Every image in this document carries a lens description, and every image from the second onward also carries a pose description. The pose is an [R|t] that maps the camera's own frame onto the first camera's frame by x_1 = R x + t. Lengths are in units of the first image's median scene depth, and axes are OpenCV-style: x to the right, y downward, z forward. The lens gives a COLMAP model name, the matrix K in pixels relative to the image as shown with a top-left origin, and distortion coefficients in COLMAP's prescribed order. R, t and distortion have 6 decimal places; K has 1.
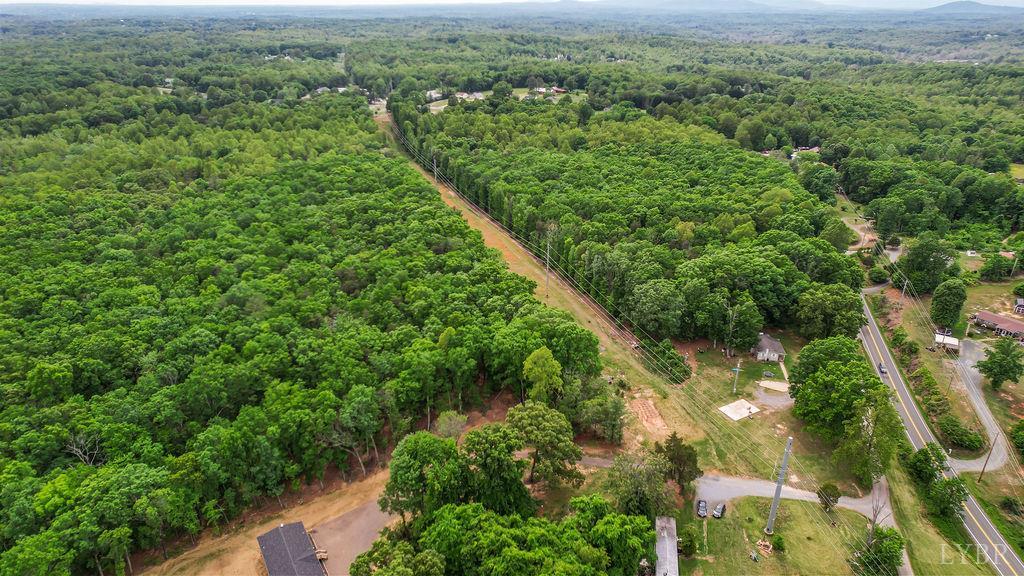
lens RADIAL K [[645.1, 0, 512.0], [0, 645.1, 288.0], [0, 0, 1]] dist [-0.074552, 0.066741]
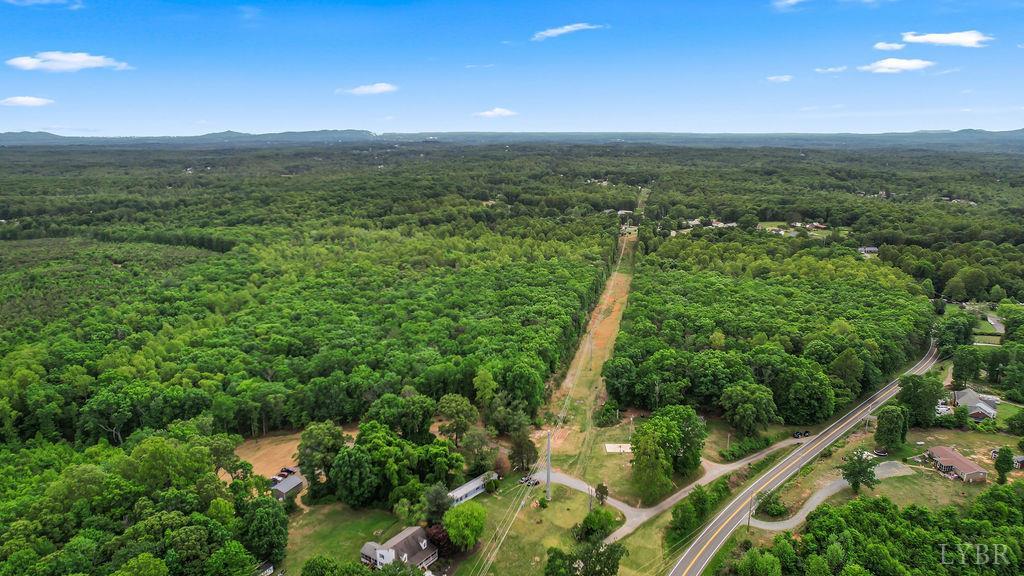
lens RADIAL K [[645.1, 0, 512.0], [0, 645.1, 288.0], [0, 0, 1]] dist [-0.074552, 0.066741]
pose [[0.863795, 0.114037, -0.490768, 0.522352], [-0.201497, 0.970952, -0.129039, 0.051245], [0.461797, 0.210352, 0.861682, -0.249749]]
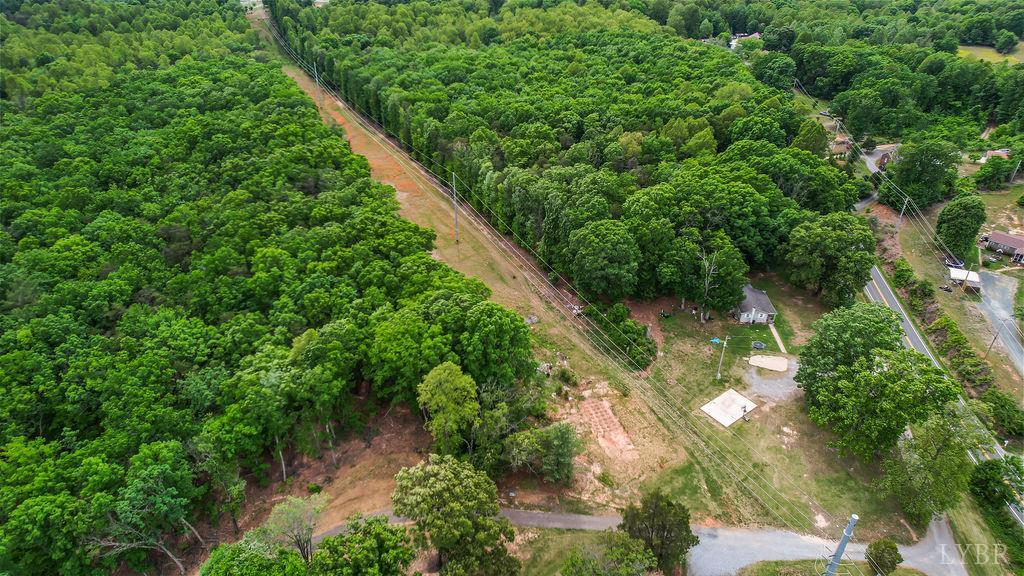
lens RADIAL K [[645.1, 0, 512.0], [0, 645.1, 288.0], [0, 0, 1]] dist [-0.074552, 0.066741]
pose [[0.991423, -0.072170, 0.108956, 0.030290], [0.055377, 0.987139, 0.149968, -0.040794], [-0.118378, -0.142648, 0.982669, 0.224534]]
